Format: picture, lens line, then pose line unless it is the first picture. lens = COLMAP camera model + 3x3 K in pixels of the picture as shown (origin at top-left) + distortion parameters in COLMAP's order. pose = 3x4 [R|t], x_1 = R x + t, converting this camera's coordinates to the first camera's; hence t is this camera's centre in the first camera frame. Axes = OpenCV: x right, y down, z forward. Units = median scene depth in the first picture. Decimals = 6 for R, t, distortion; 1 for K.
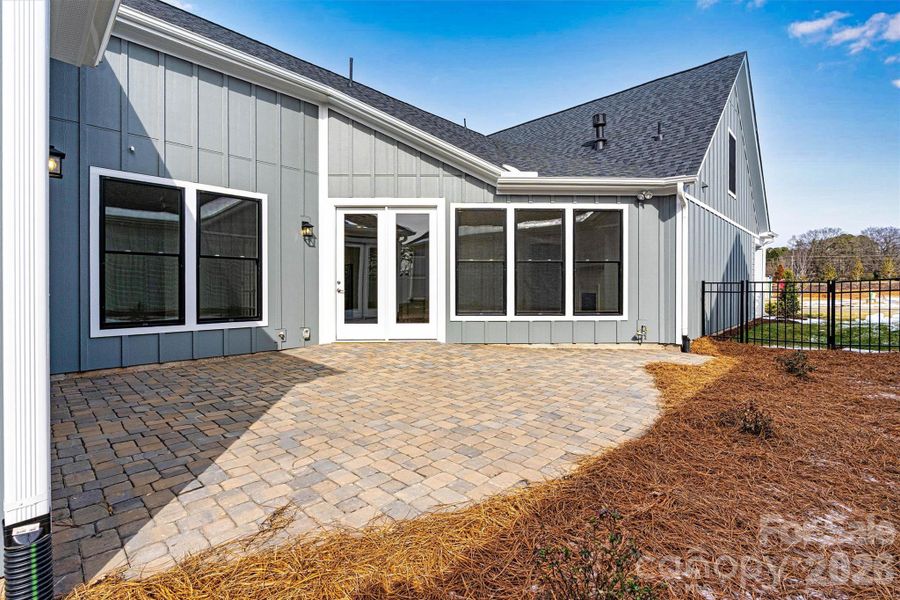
lens RADIAL K [[420.7, 0, 450.0], [0, 420.7, 300.0], [0, 0, 1]] dist [-0.003065, -0.000295]
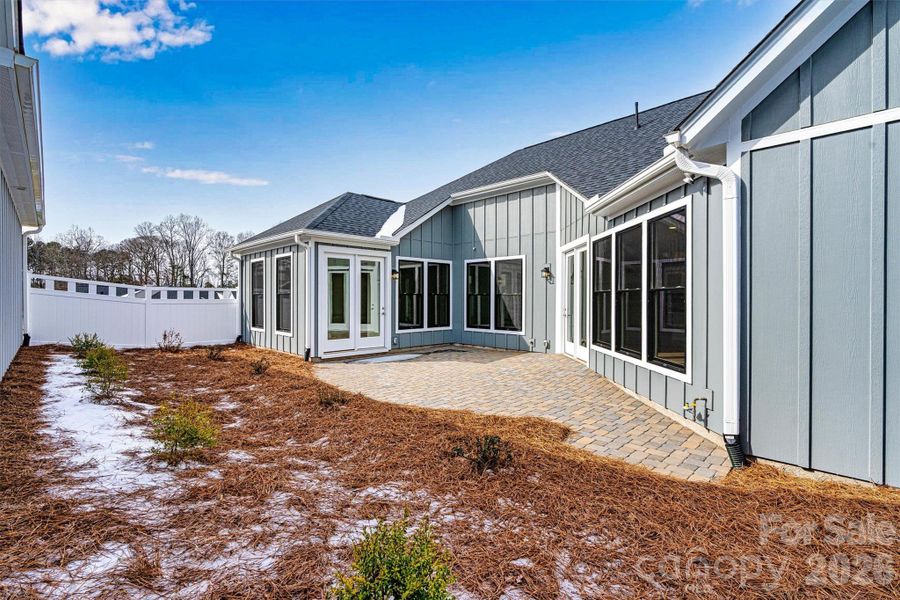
lens RADIAL K [[414.3, 0, 436.1], [0, 414.3, 300.2], [0, 0, 1]] dist [-0.002854, -0.000207]
pose [[-0.050839, 0.008985, -0.998666, 1.189731], [-0.025678, 0.999617, 0.010301, -0.081556], [0.998377, 0.026167, -0.050589, 0.746603]]
